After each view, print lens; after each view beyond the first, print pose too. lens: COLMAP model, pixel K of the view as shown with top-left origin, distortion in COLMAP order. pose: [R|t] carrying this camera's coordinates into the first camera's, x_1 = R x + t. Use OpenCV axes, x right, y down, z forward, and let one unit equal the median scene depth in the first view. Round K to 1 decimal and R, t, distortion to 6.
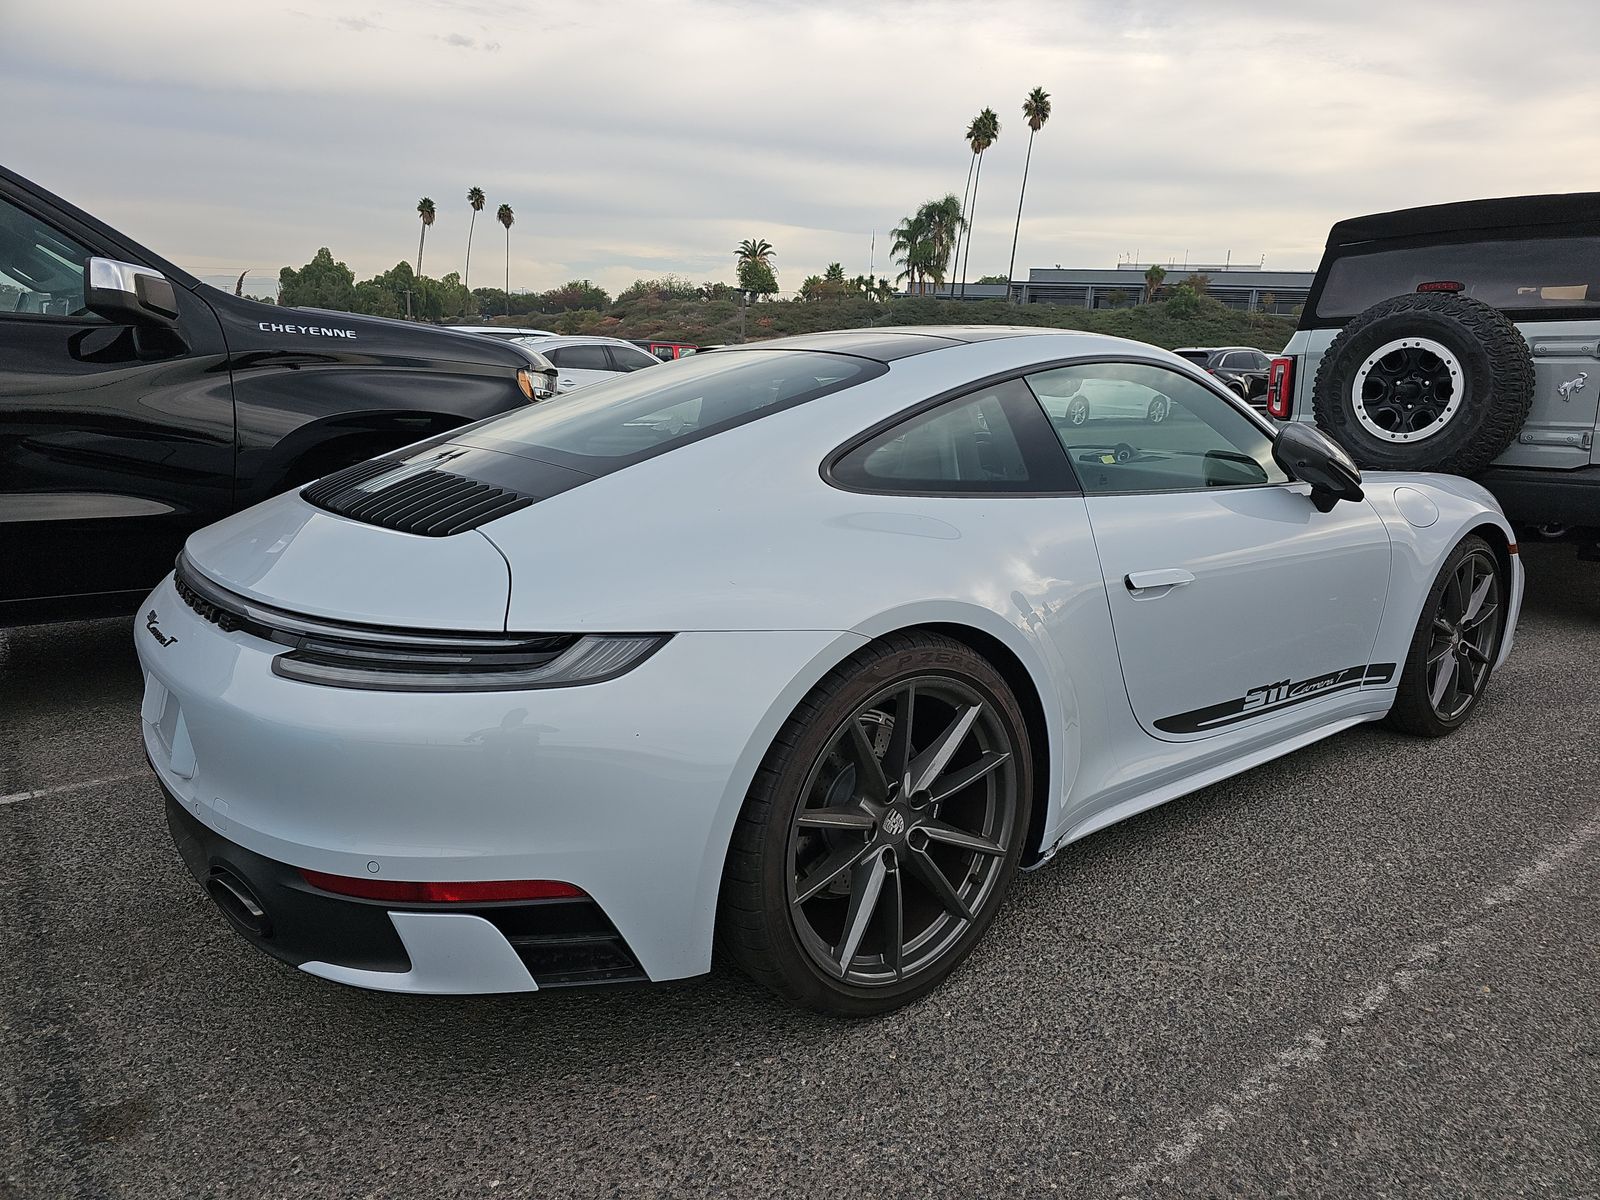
lens RADIAL K [[1067.0, 0, 800.0], [0, 1067.0, 600.0], [0, 0, 1]] dist [0.032541, -0.047320]
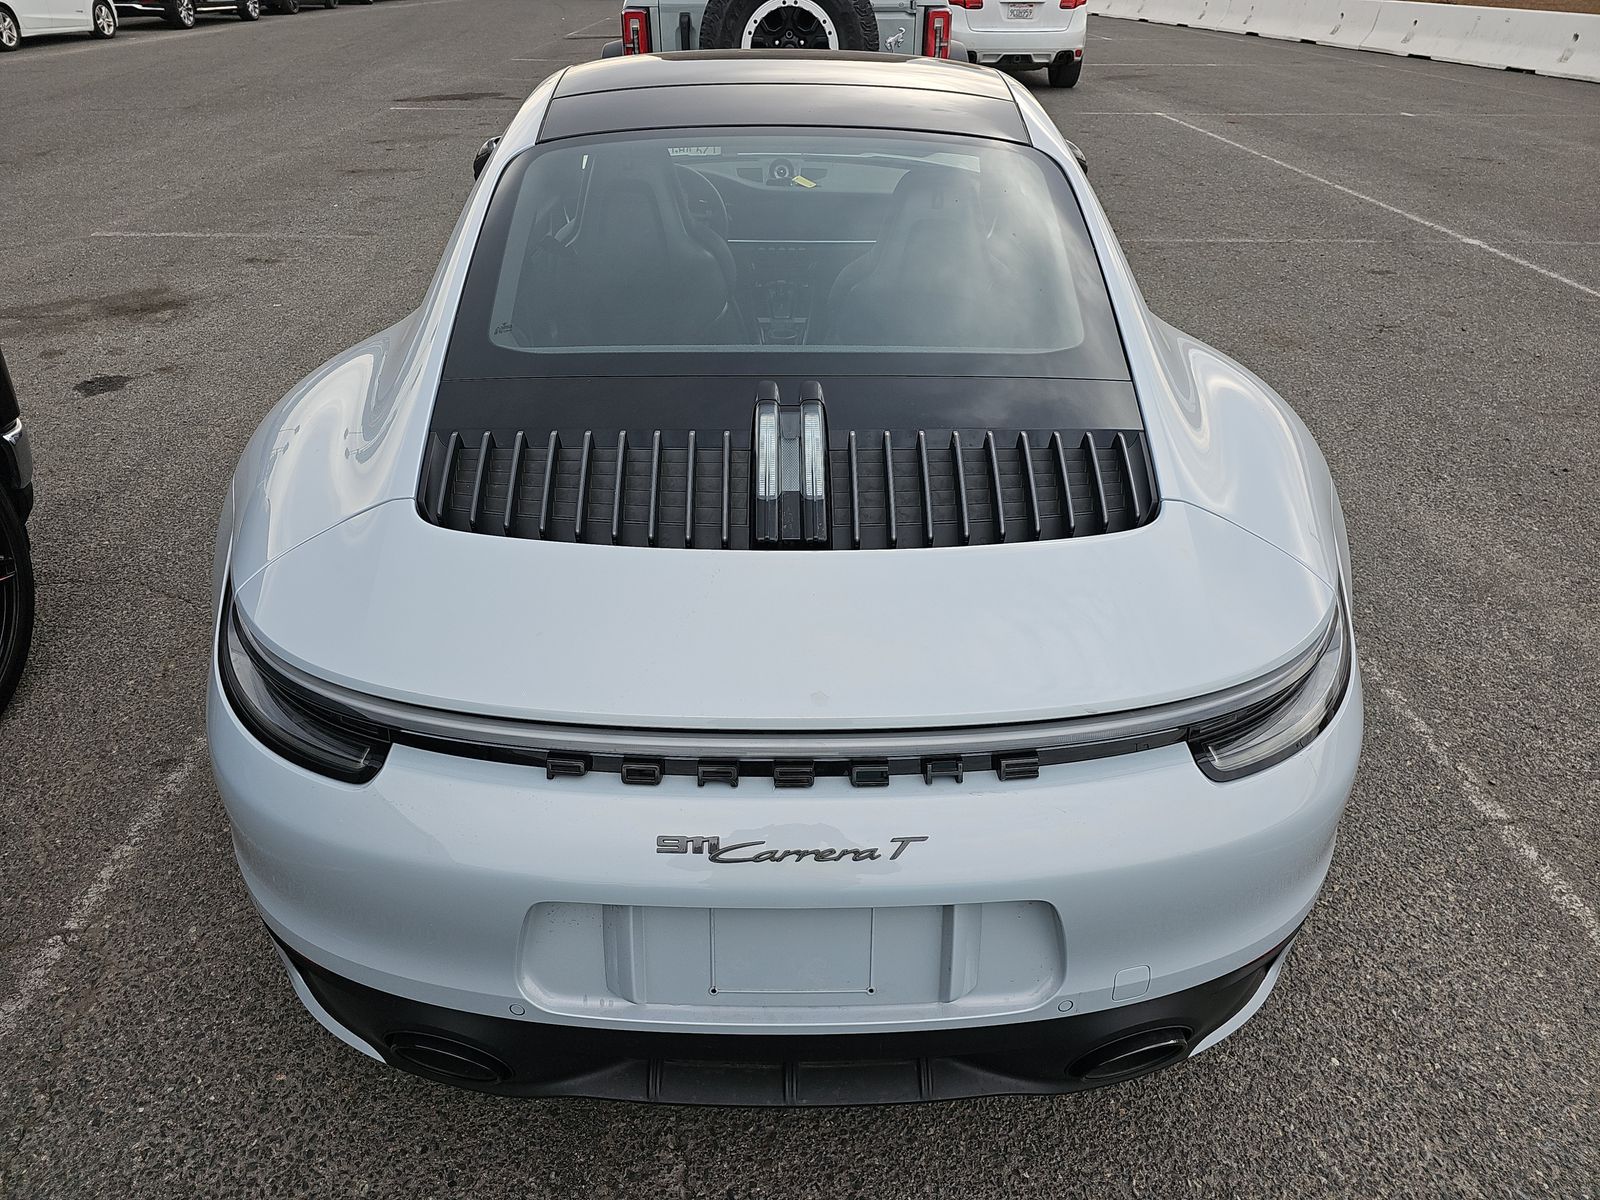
lens RADIAL K [[1067.0, 0, 800.0], [0, 1067.0, 600.0], [0, 0, 1]] dist [0.032541, -0.047320]
pose [[0.597082, -0.416125, 0.685809, -0.399304], [0.160773, 0.899661, 0.405910, -0.139938], [-0.785904, -0.132102, 0.604073, 0.285157]]
